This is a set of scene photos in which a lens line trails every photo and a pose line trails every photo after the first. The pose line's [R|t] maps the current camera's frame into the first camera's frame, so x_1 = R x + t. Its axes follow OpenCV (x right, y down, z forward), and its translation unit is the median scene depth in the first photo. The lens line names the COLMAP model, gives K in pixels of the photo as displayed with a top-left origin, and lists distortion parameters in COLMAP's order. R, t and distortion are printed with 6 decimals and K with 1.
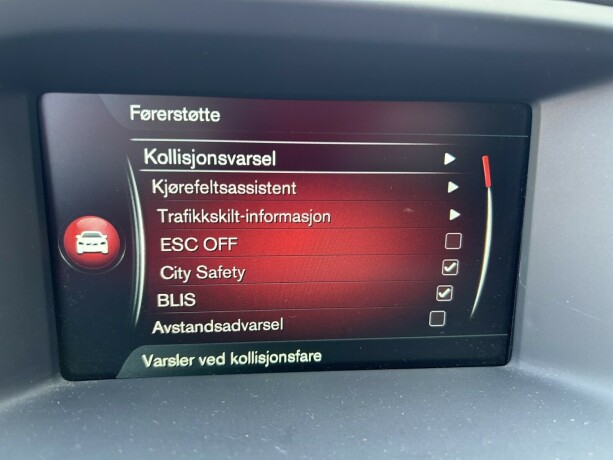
lens RADIAL K [[475.1, 0, 306.5], [0, 475.1, 230.0], [0, 0, 1]] dist [-0.008608, -0.011150]
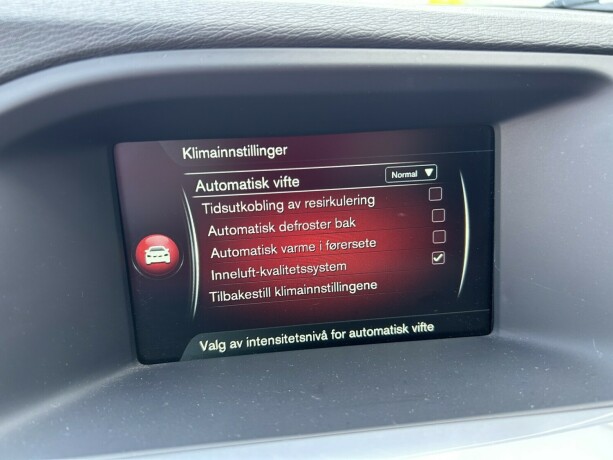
lens RADIAL K [[475.1, 0, 306.5], [0, 475.1, 230.0], [0, 0, 1]] dist [-0.008608, -0.011150]
pose [[0.997983, -0.061493, -0.015786, -0.023086], [0.061190, 0.997945, -0.019004, 0.008036], [0.016922, 0.018000, 0.999695, -0.284954]]
